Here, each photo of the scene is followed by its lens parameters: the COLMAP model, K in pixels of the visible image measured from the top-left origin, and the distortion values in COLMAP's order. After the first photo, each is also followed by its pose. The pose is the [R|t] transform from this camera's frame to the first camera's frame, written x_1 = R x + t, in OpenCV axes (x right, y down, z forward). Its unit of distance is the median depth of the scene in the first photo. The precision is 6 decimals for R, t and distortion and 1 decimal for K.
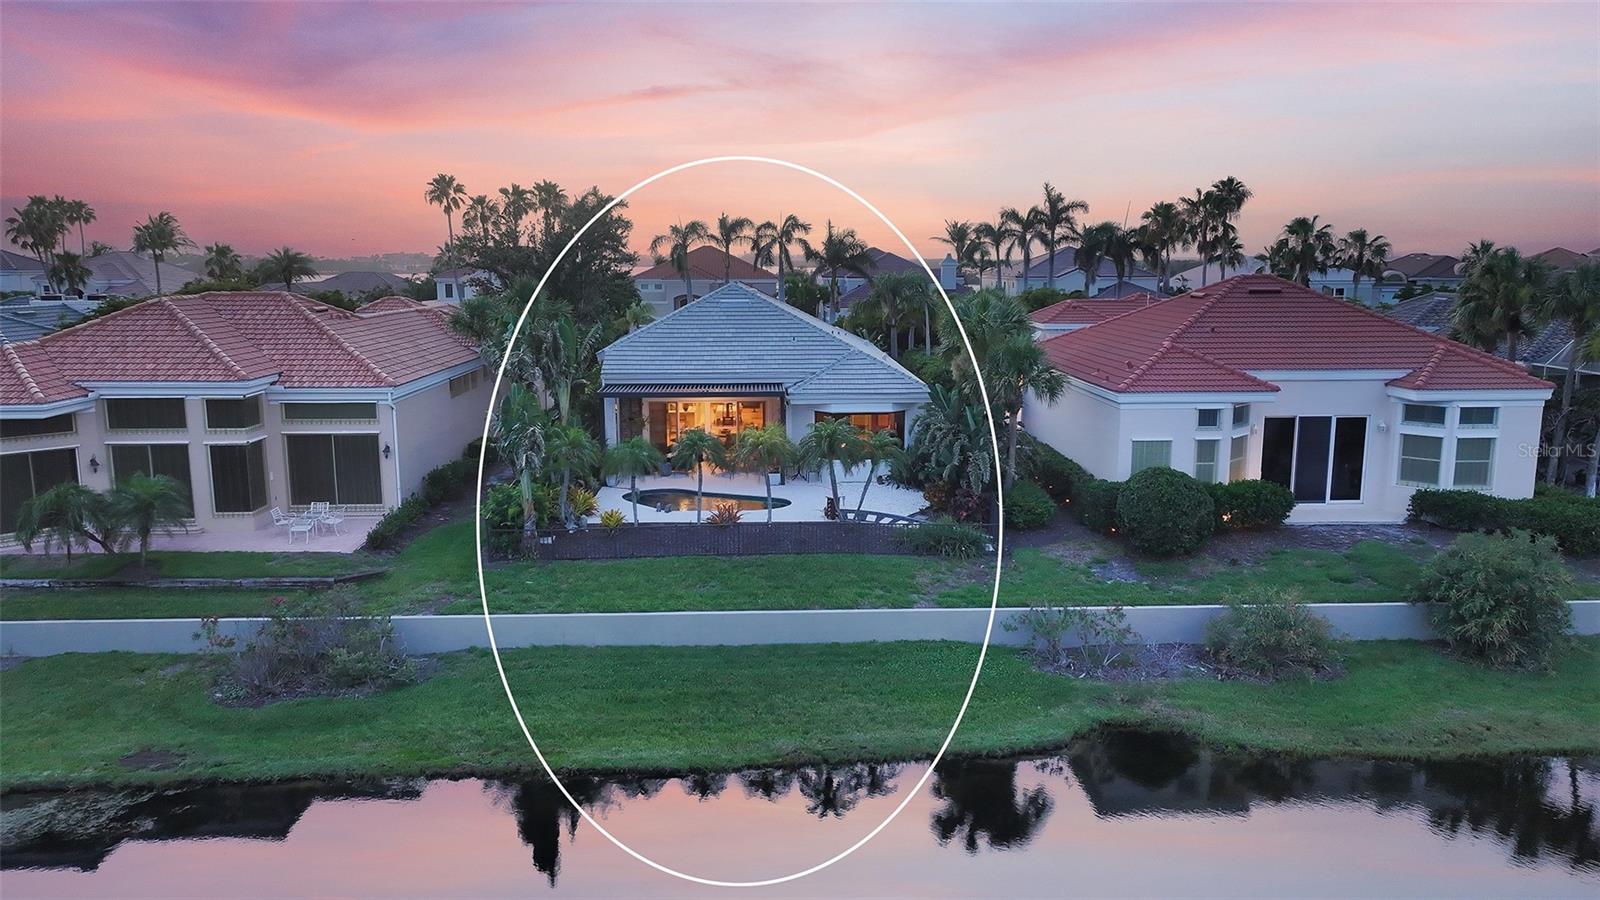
lens RADIAL K [[1124.4, 0, 800.0], [0, 1124.4, 450.0], [0, 0, 1]] dist [0.006145, 0.003050]
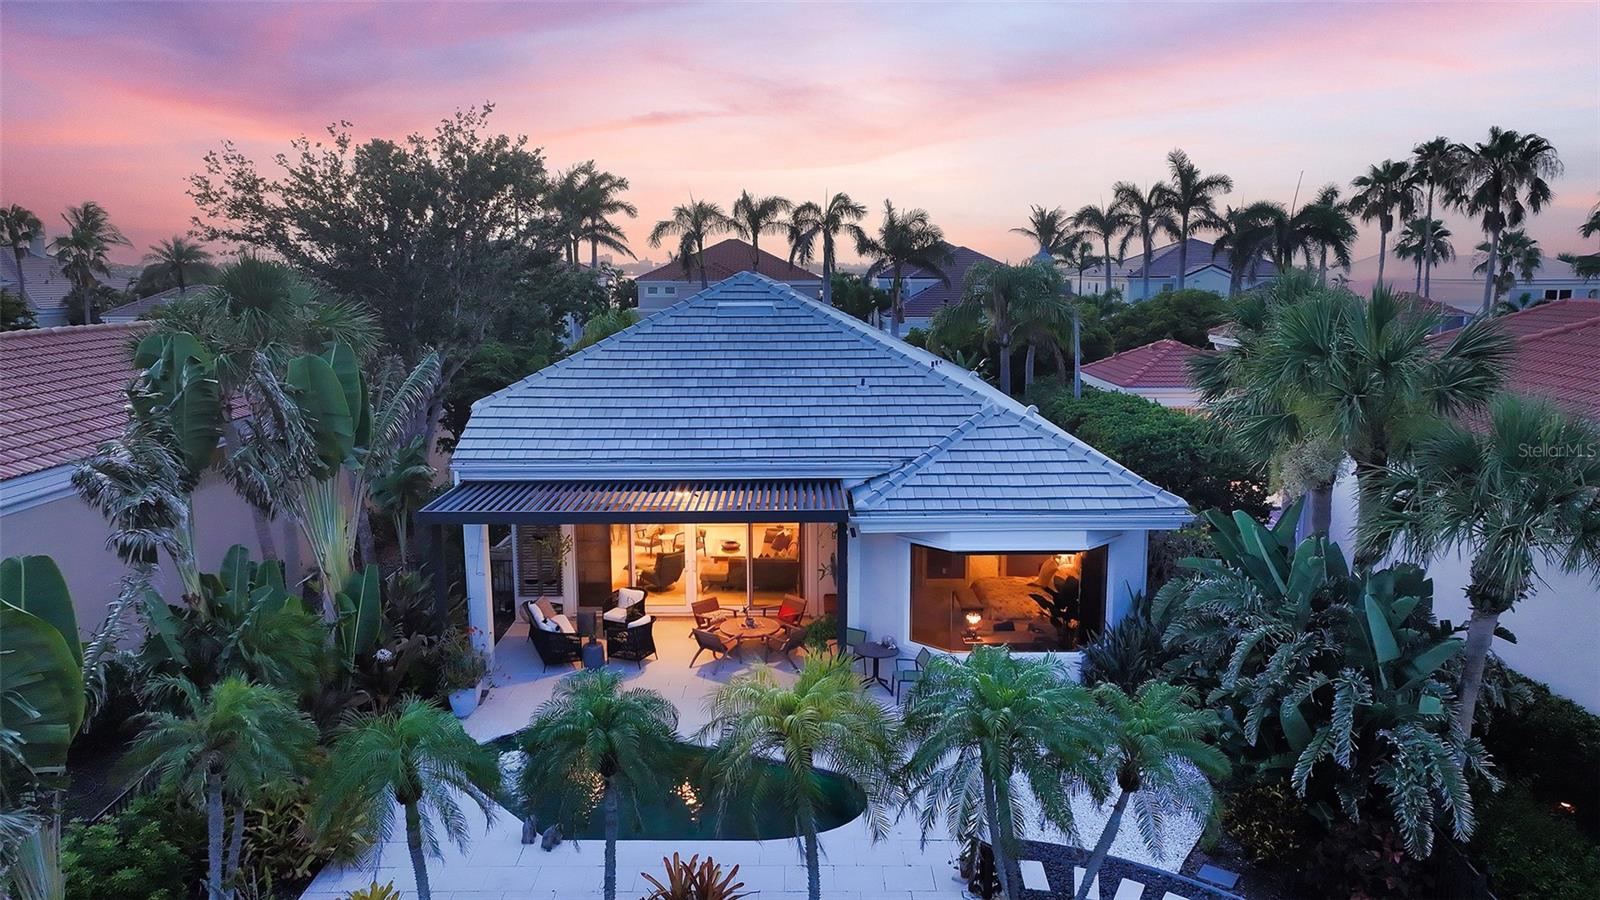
lens RADIAL K [[1124.4, 0, 800.0], [0, 1124.4, 450.0], [0, 0, 1]] dist [0.006145, 0.003050]
pose [[0.999381, 0.003856, -0.034978, -0.018773], [-0.004114, 0.999965, -0.007300, -0.079049], [0.034948, 0.007439, 0.999361, 0.617117]]
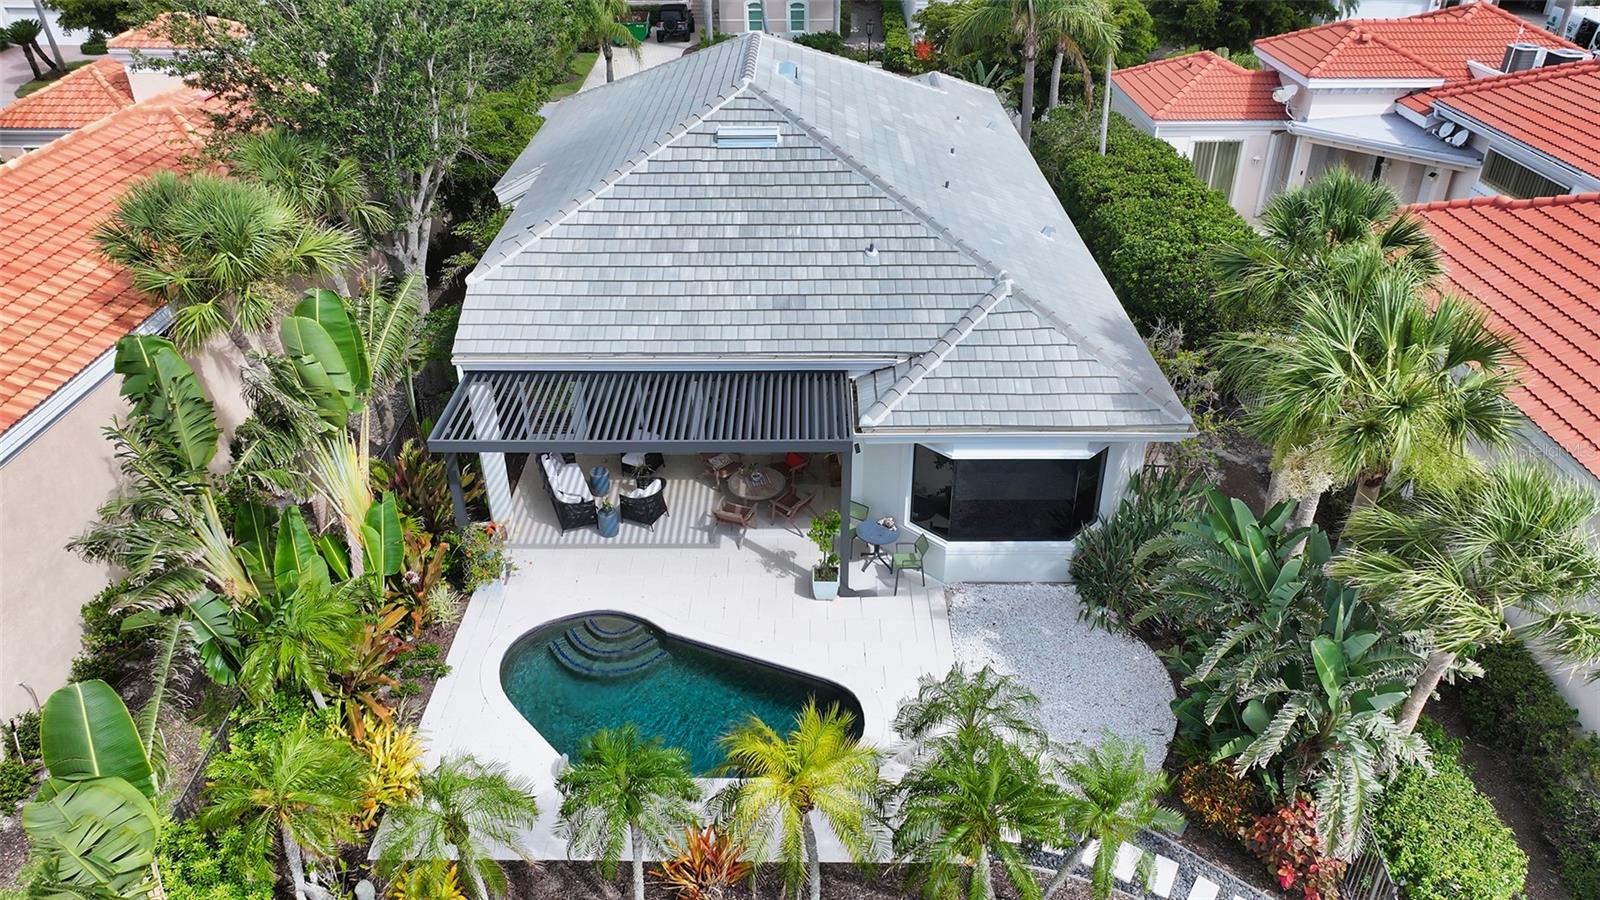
lens RADIAL K [[1124.4, 0, 800.0], [0, 1124.4, 450.0], [0, 0, 1]] dist [0.006145, 0.003050]
pose [[0.999087, 0.019761, -0.037884, -0.019135], [-0.004831, 0.933179, 0.359379, -0.225573], [0.042454, -0.358867, 0.932423, 0.644102]]
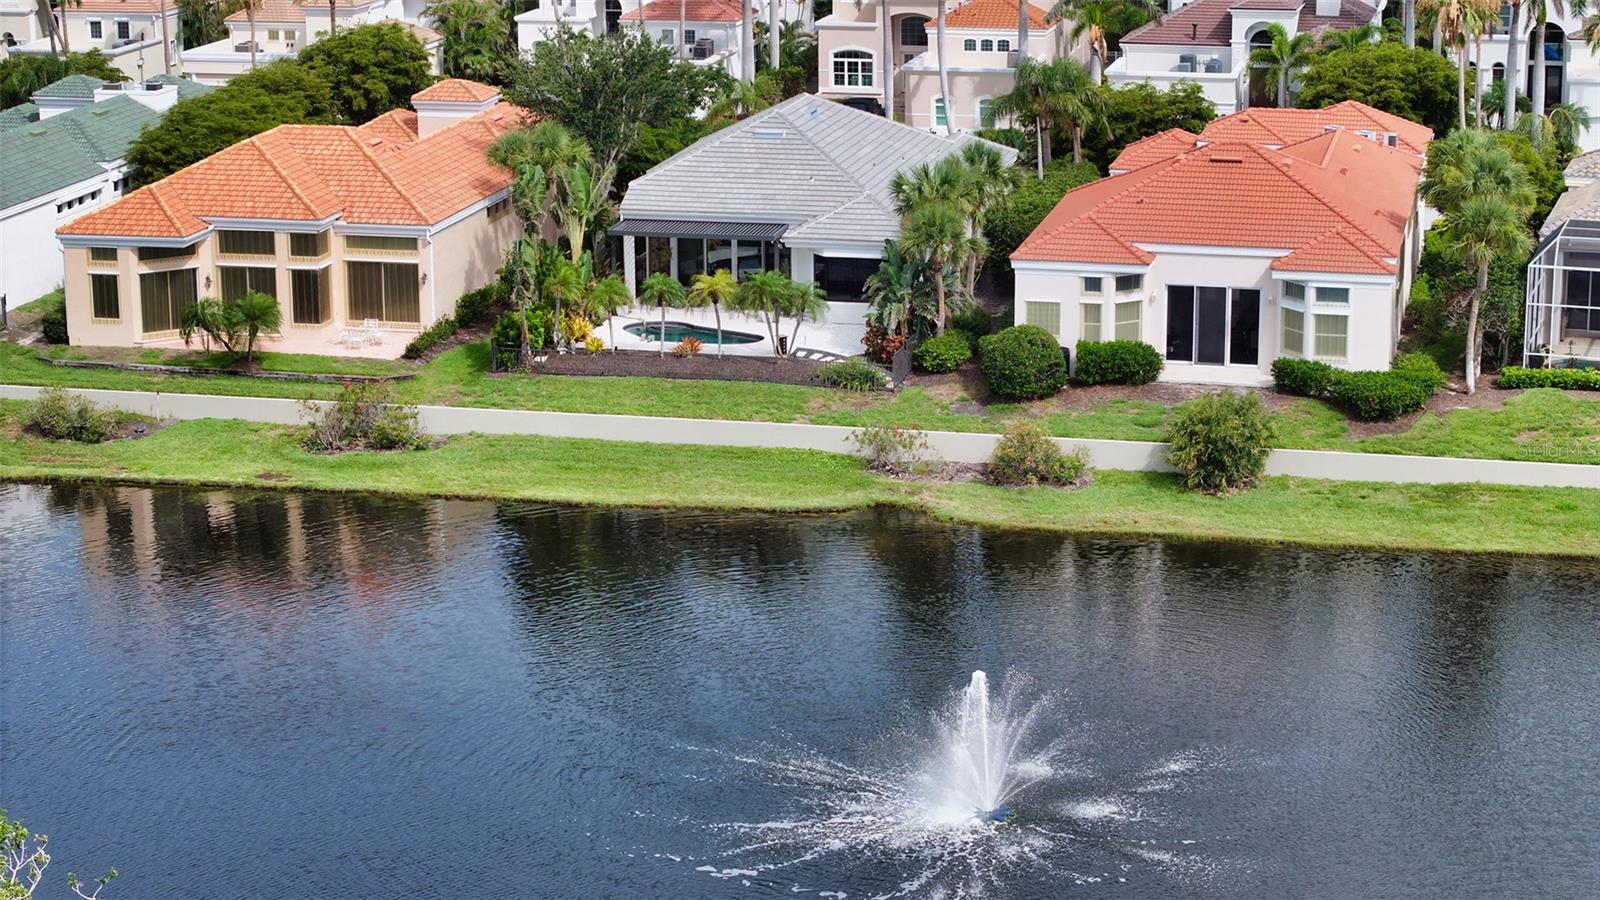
lens RADIAL K [[3205.6, 0, 792.8], [0, 3205.6, 530.2], [0, 0, 1]] dist [-0.259278, 1.312006]
pose [[0.964161, 0.067831, -0.256501, 0.880073], [-0.040612, 0.993105, 0.109968, -0.119729], [0.262191, -0.095610, 0.960268, -2.133510]]
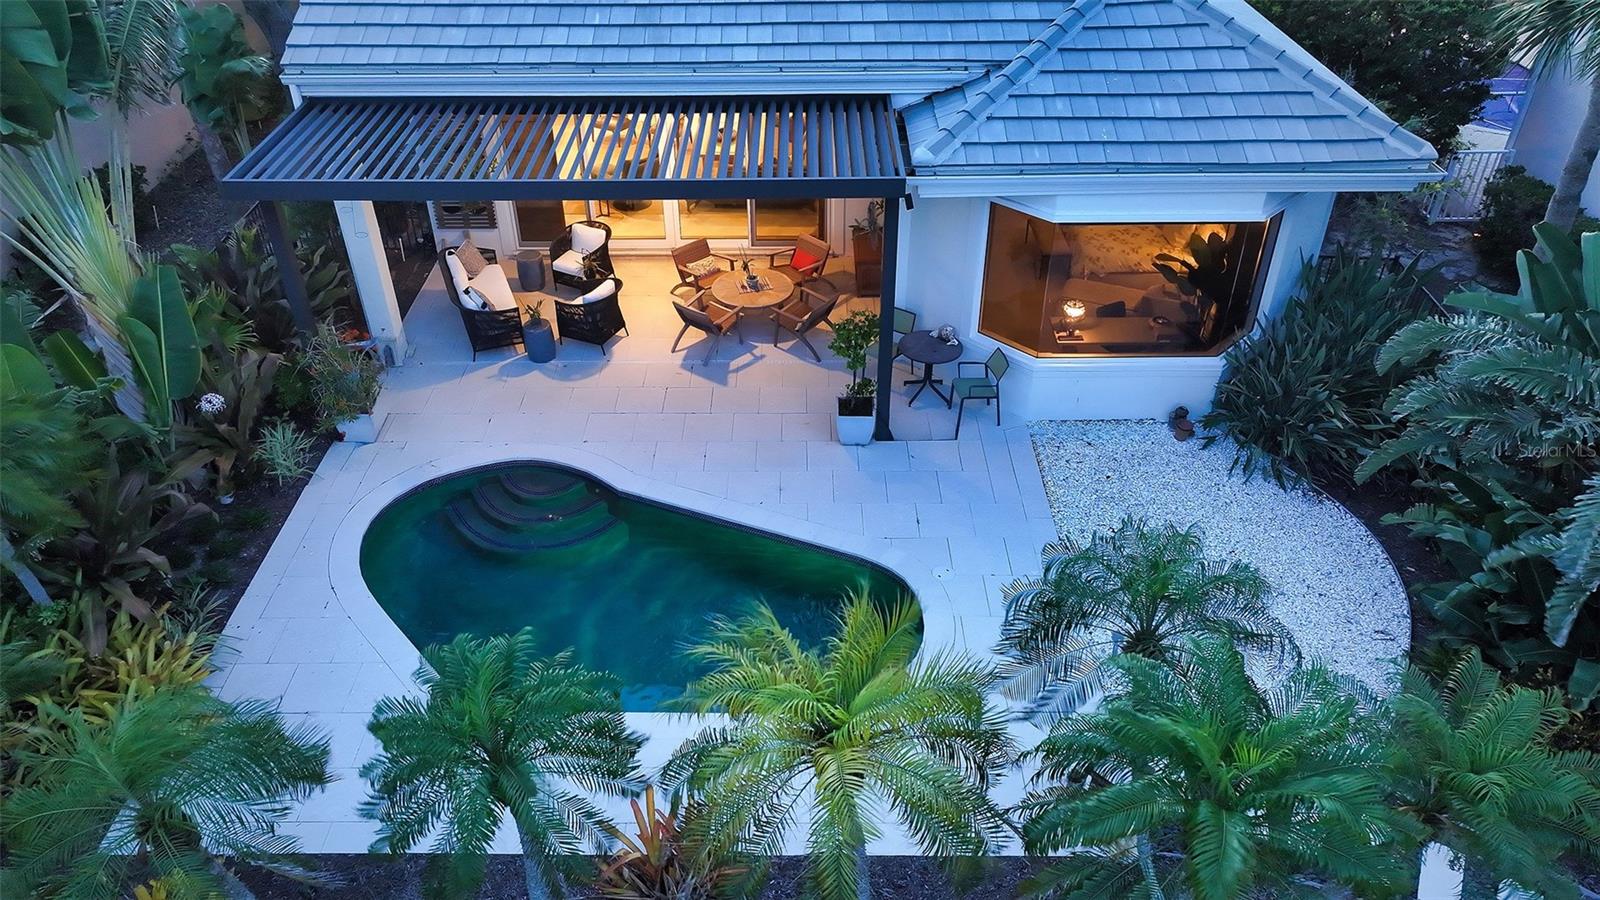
lens RADIAL K [[1124.4, 0, 800.0], [0, 1124.4, 450.0], [0, 0, 1]] dist [0.006145, 0.003050]
pose [[0.999213, 0.019482, -0.034561, -0.031144], [-0.002241, 0.897454, 0.441101, -0.124232], [0.039610, -0.440677, 0.896792, 0.792815]]
